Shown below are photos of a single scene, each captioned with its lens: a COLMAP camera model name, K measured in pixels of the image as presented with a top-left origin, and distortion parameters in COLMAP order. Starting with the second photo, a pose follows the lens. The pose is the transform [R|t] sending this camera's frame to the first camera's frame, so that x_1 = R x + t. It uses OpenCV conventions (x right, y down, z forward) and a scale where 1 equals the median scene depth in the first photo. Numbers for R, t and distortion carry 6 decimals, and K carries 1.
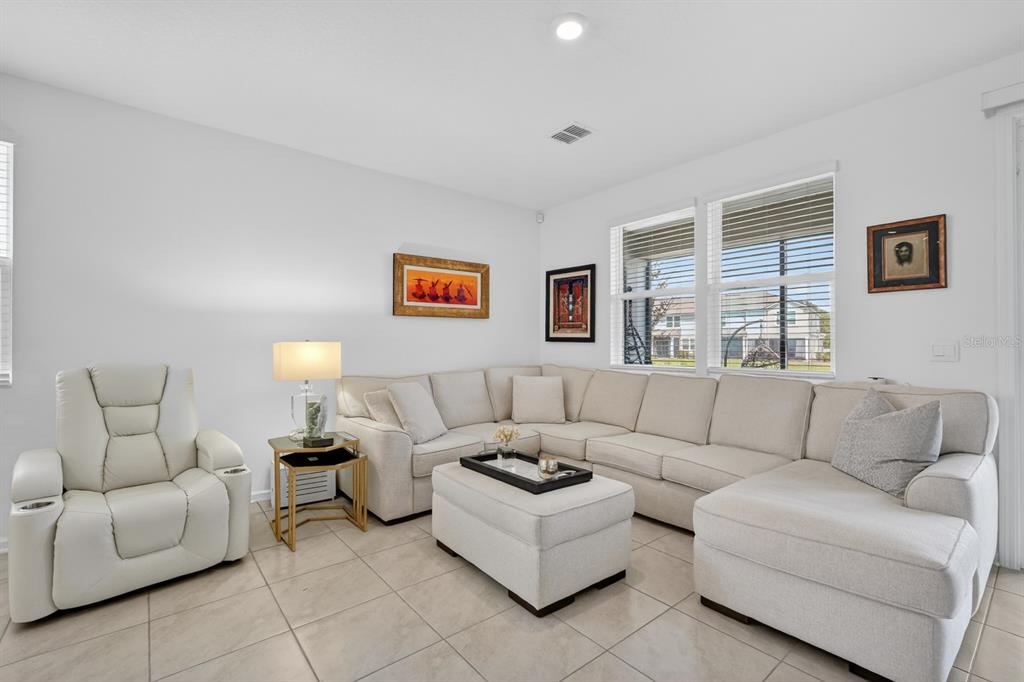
lens RADIAL K [[452.2, 0, 514.1], [0, 452.2, 345.2], [0, 0, 1]] dist [-0.007510, 0.004746]
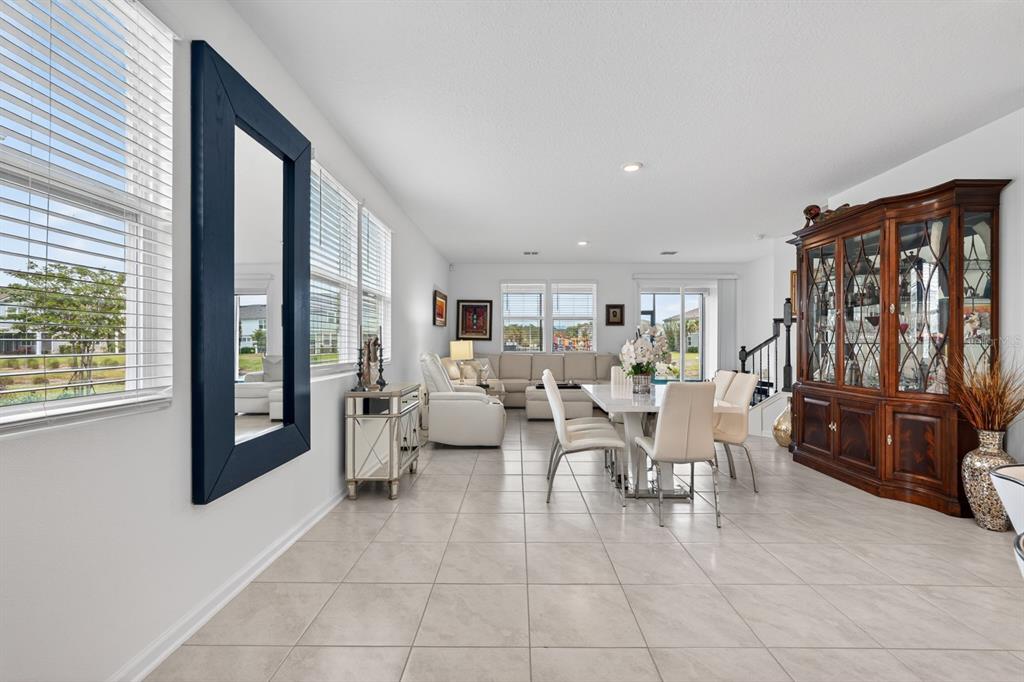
lens RADIAL K [[452.2, 0, 513.5], [0, 452.2, 340.7], [0, 0, 1]] dist [-0.007510, 0.004746]
pose [[0.641712, -0.000630, 0.766946, -1.209559], [-0.000458, 0.999999, 0.001205, -0.007908], [-0.766946, -0.001124, 0.641711, -0.309746]]
